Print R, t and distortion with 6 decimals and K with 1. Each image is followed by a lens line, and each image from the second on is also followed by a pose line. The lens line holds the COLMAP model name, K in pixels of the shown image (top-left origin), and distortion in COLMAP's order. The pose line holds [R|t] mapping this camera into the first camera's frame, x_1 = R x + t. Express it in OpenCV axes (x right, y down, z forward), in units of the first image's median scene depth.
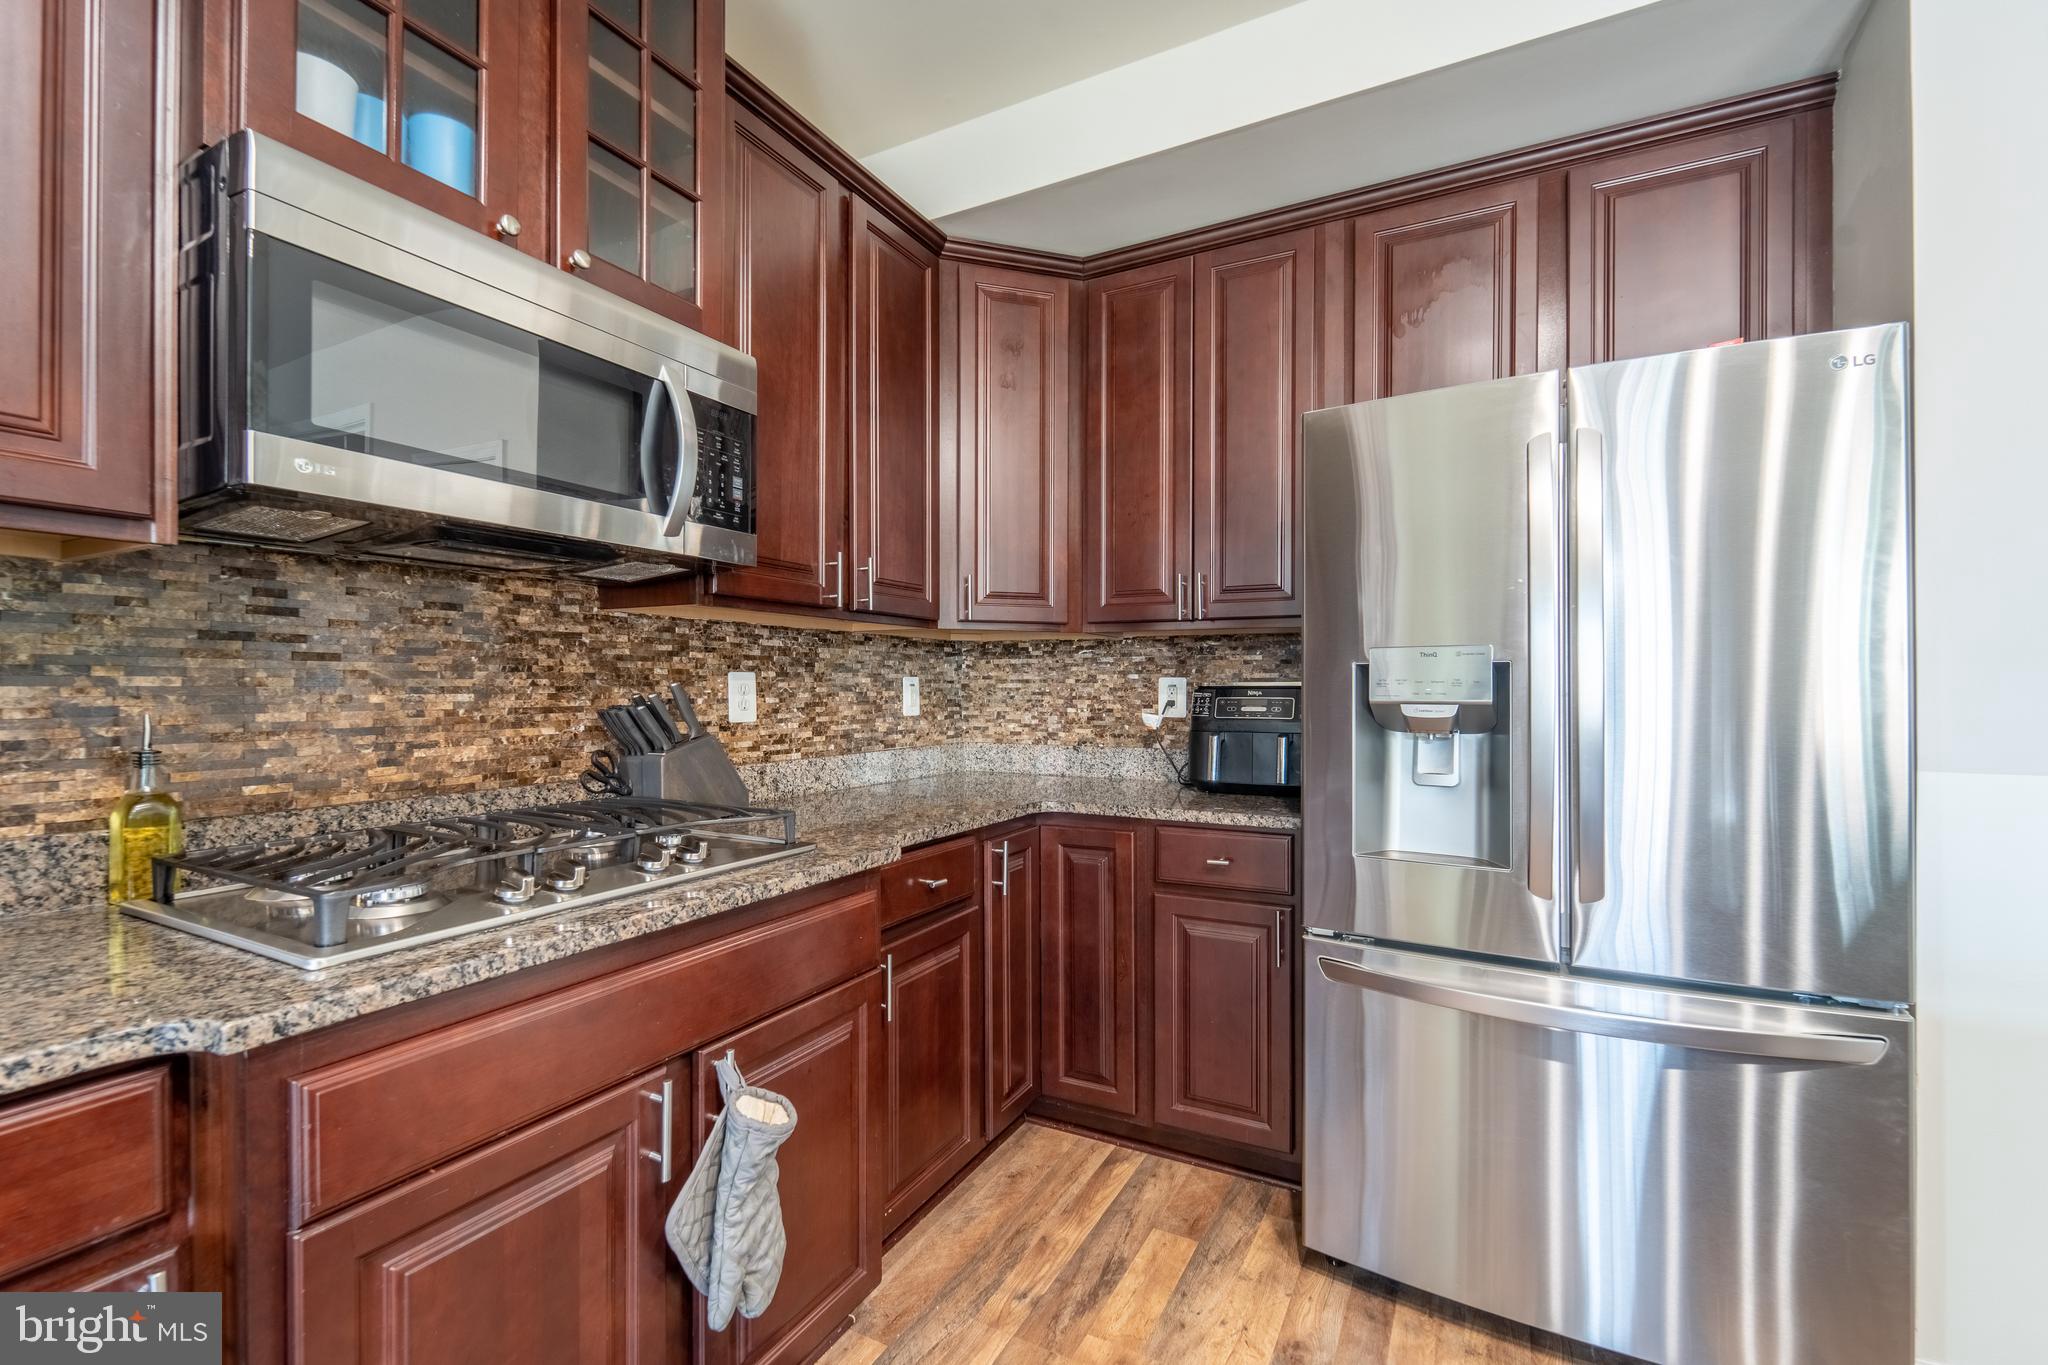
lens RADIAL K [[849.1, 0, 1036.2], [0, 849.1, 686.4], [0, 0, 1]] dist [0.000554, -0.000069]
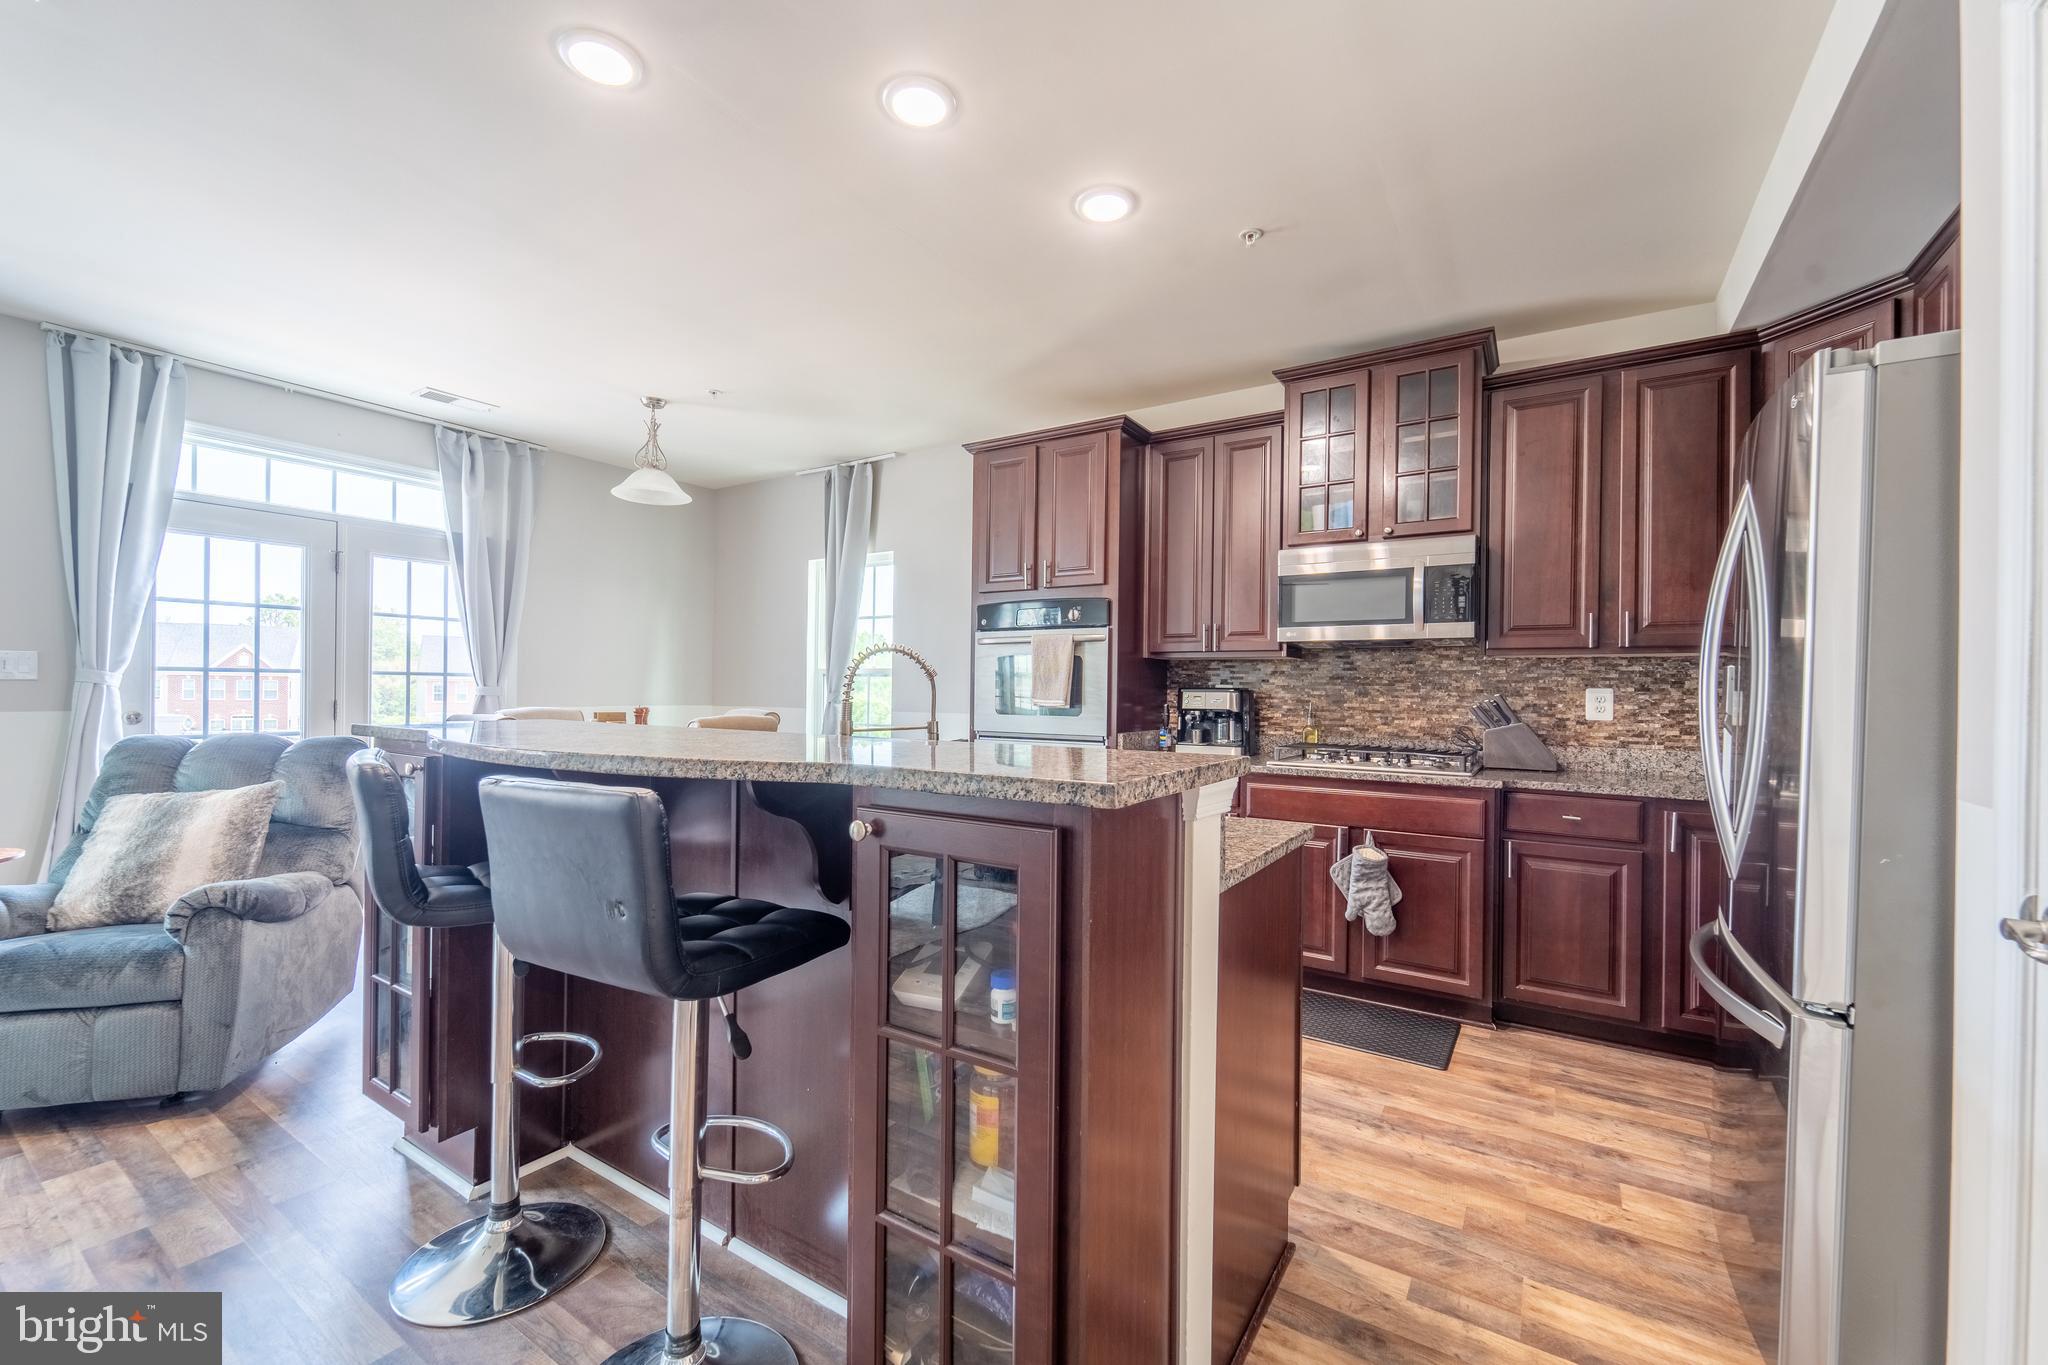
lens RADIAL K [[830.8, 0, 1027.8], [0, 830.8, 690.1], [0, 0, 1]] dist [0.000299, -0.000208]
pose [[-0.082800, -0.000995, -0.996566, 1.291371], [-0.010971, 0.999940, -0.000086, -0.002108], [0.996506, 0.010926, -0.082806, 0.073914]]
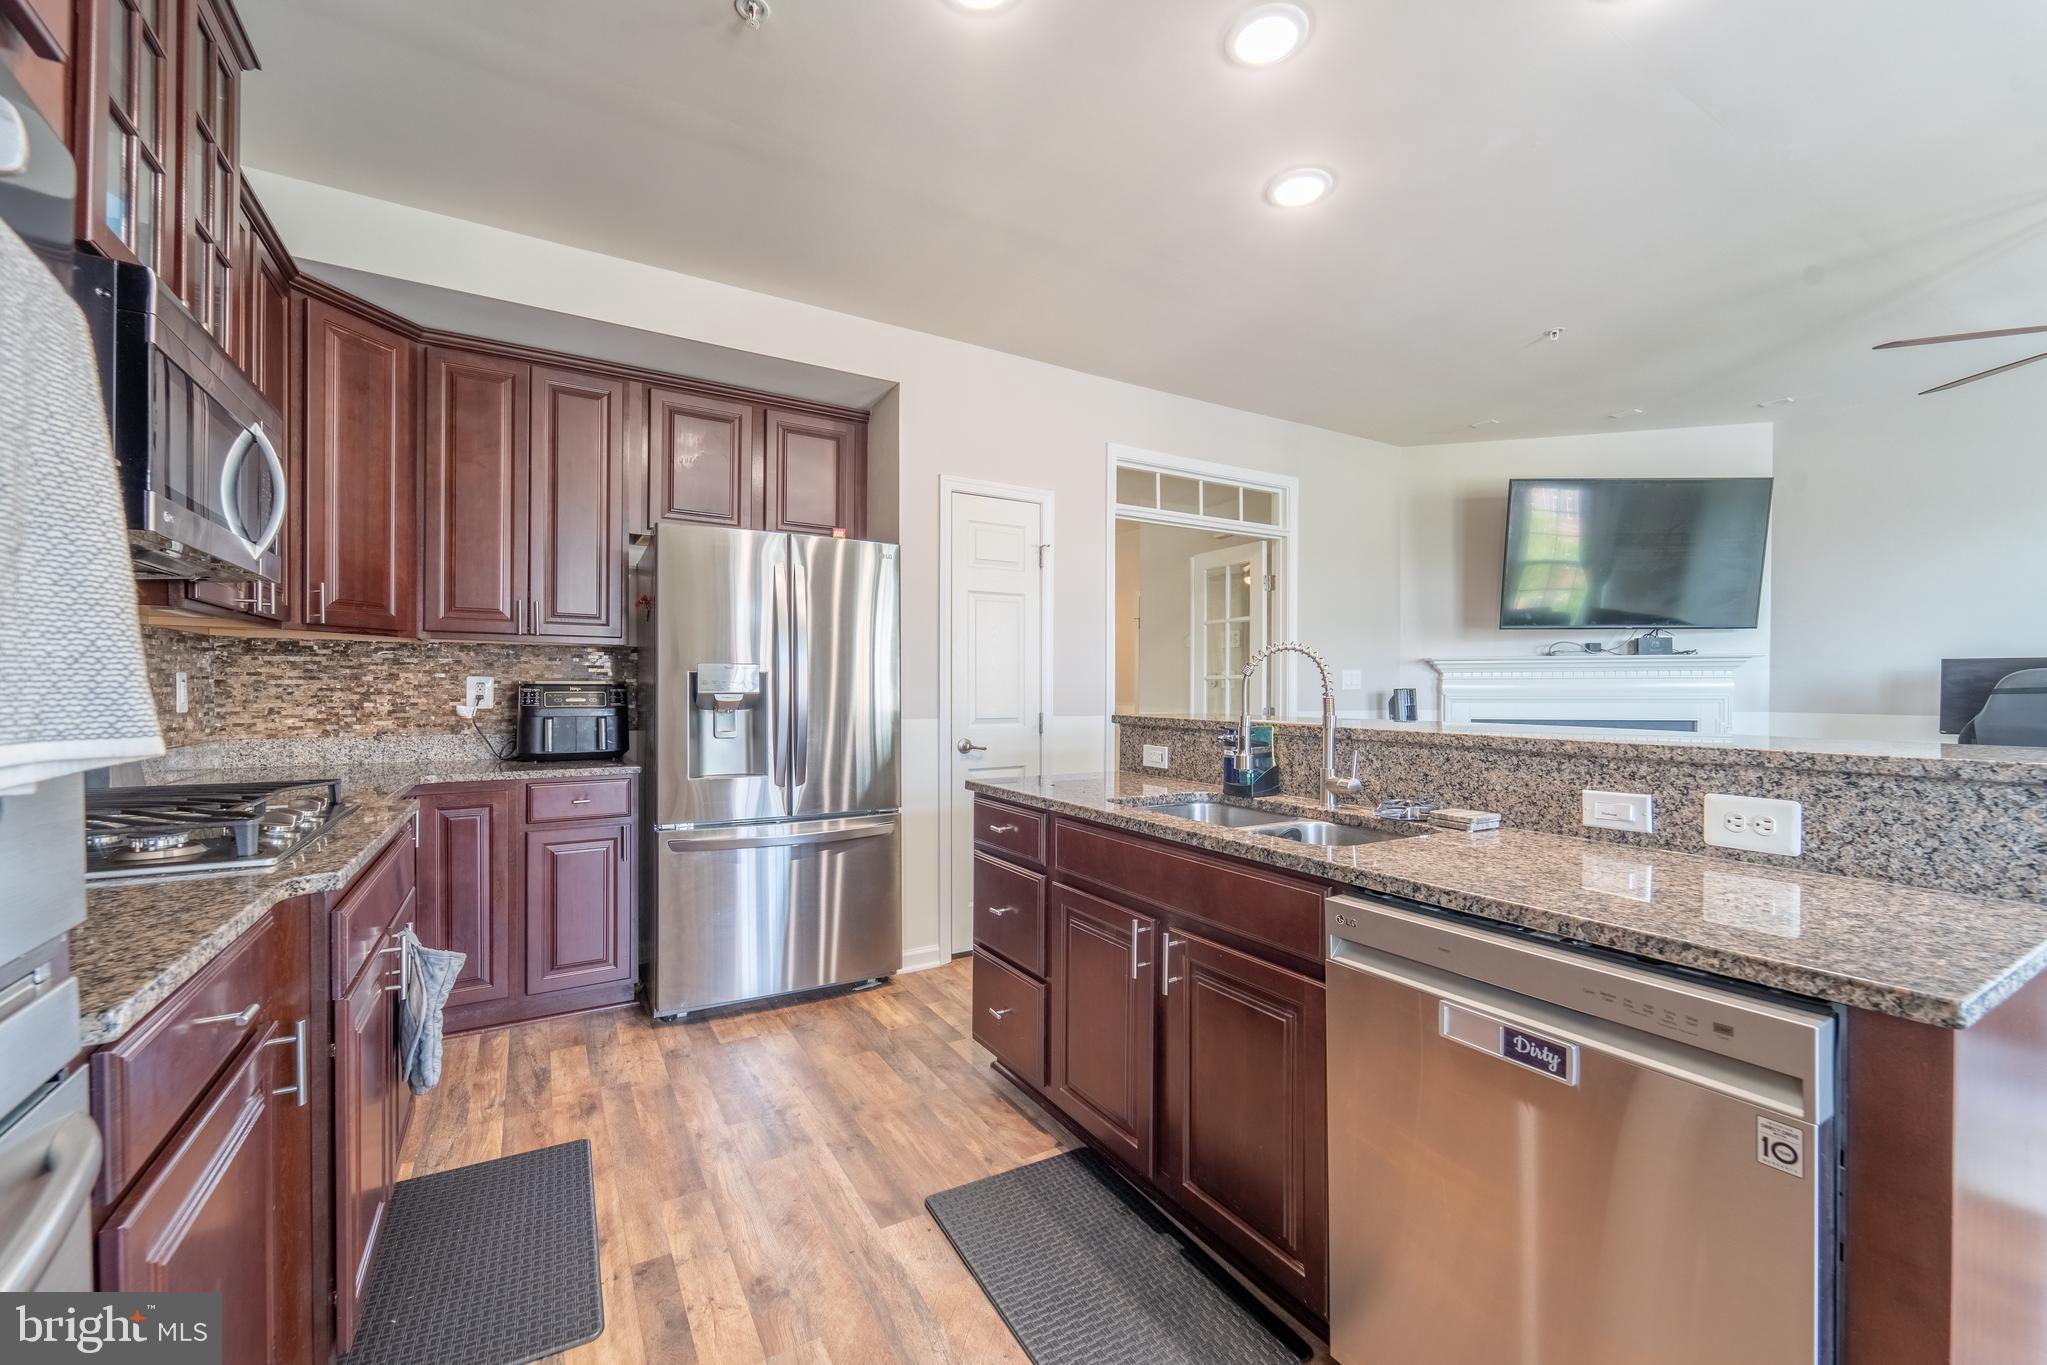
lens RADIAL K [[827.1, 0, 1013.7], [0, 827.1, 688.3], [0, 0, 1]] dist [-0.004463, -0.000898]
pose [[0.524389, 0.000769, 0.851478, -0.578944], [-0.003961, 0.999991, 0.001536, 0.002227], [-0.851469, -0.004178, 0.524388, -0.379747]]
